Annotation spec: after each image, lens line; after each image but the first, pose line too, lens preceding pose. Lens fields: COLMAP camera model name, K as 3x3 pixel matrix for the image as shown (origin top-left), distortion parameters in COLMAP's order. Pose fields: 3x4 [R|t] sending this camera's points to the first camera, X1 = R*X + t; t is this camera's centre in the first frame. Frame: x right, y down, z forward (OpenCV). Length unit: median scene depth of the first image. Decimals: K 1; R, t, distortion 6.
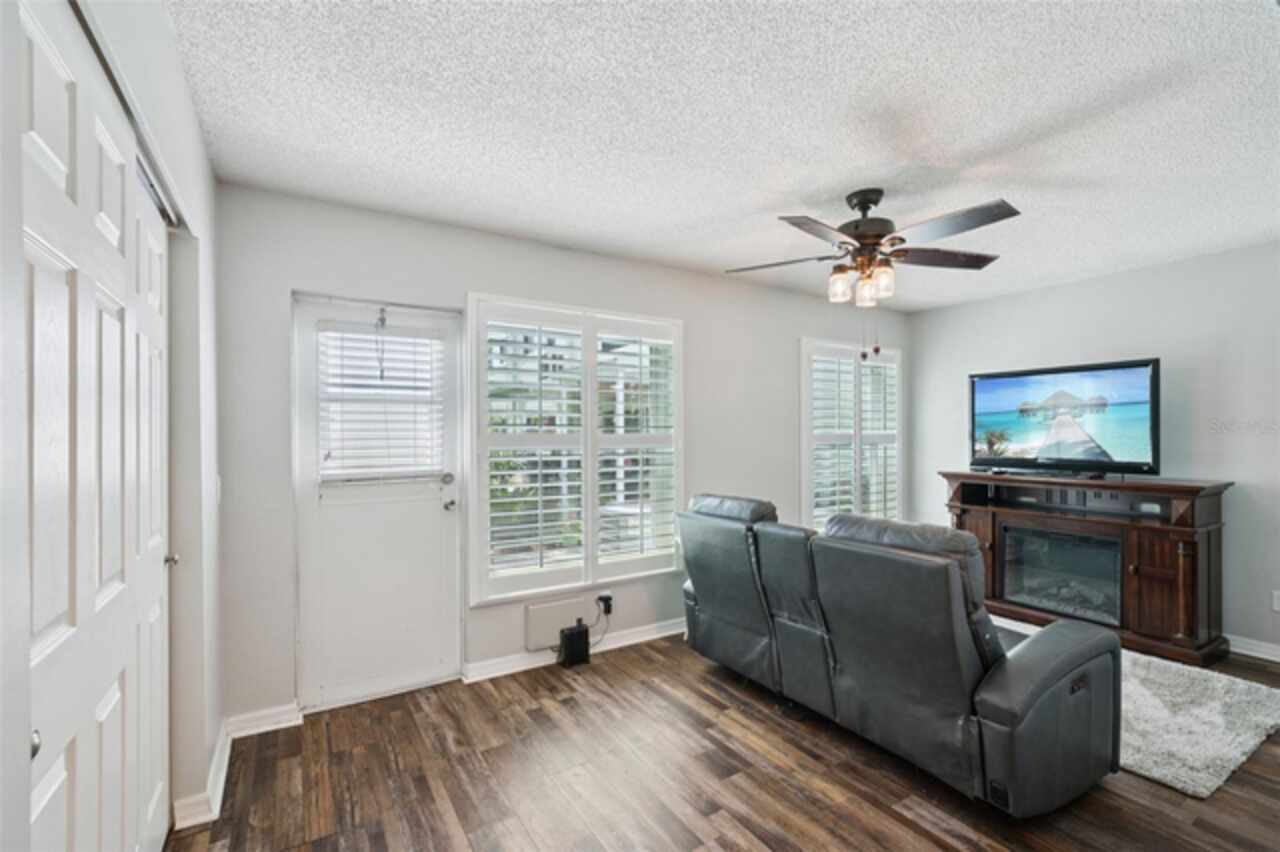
lens RADIAL K [[556.6, 0, 634.3], [0, 556.6, 437.9], [0, 0, 1]] dist [-0.002839, -0.000043]
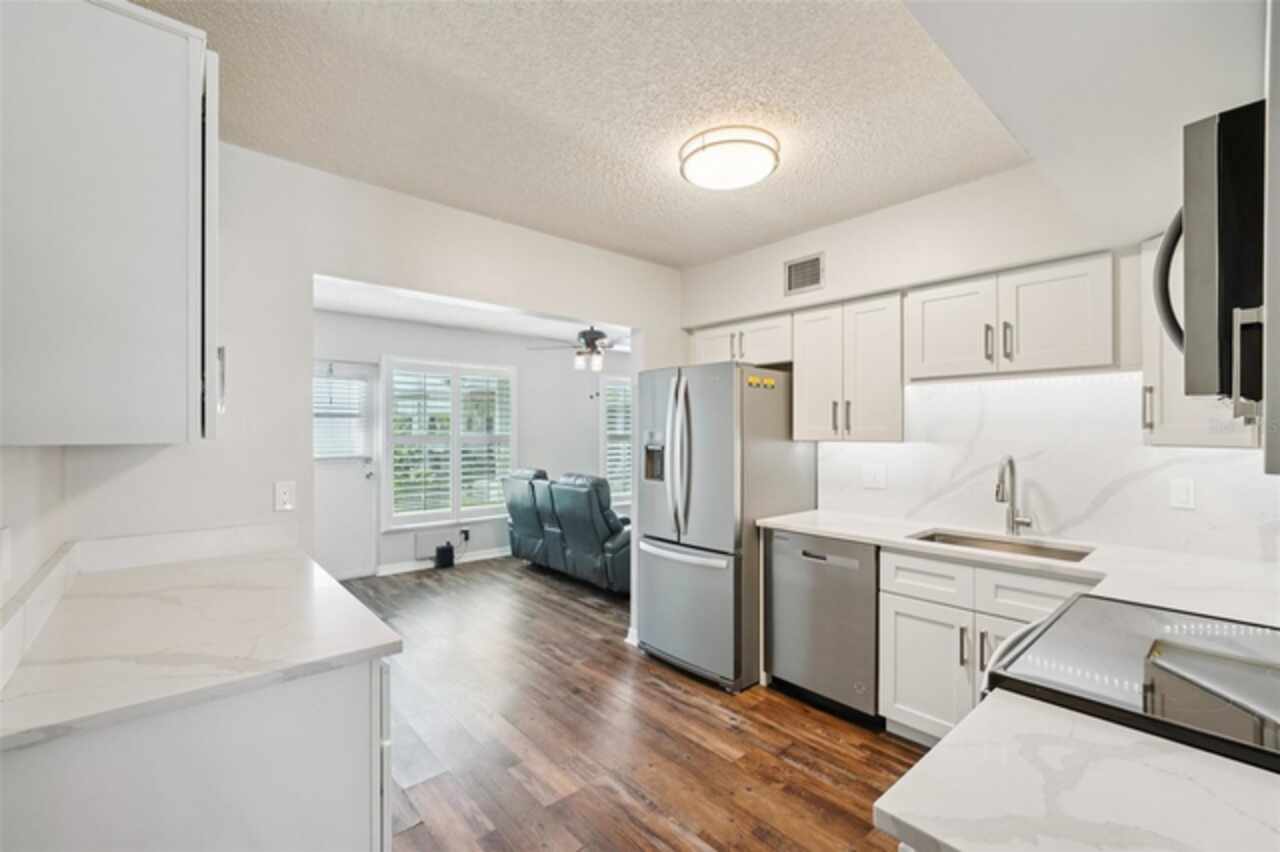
lens RADIAL K [[543.7, 0, 636.8], [0, 543.7, 432.8], [0, 0, 1]] dist [-0.012697, 0.000084]
pose [[0.986607, 0.005779, 0.163015, 0.231898], [-0.005062, 0.999976, -0.004812, -0.009464], [-0.163039, 0.003922, 0.986612, -0.867459]]
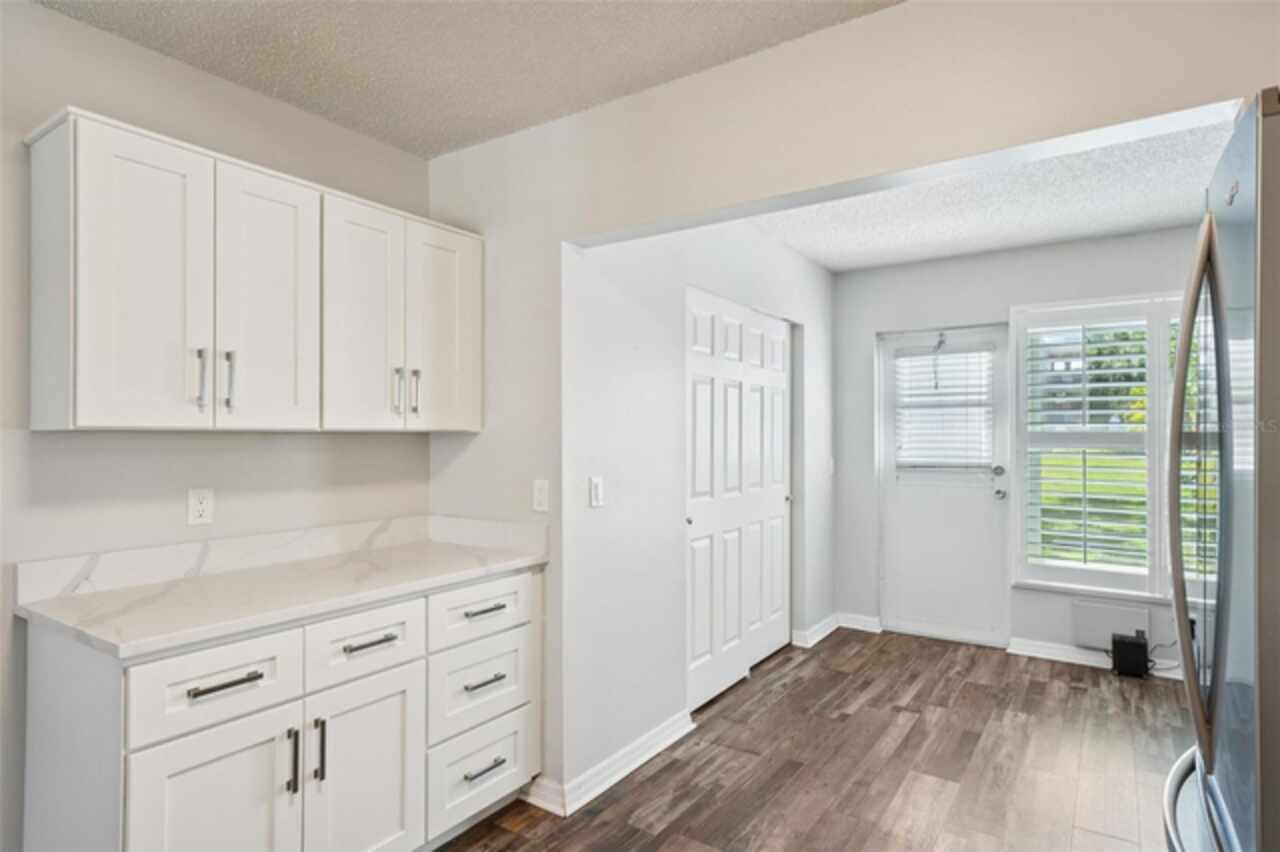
lens RADIAL K [[695.6, 0, 635.0], [0, 695.6, 415.4], [0, 0, 1]] dist [0.003848, -0.000371]
pose [[0.408731, -0.018152, -0.912474, 0.720939], [-0.005561, 0.999734, -0.022378, -0.005426], [0.912638, 0.014221, 0.408522, -0.291316]]
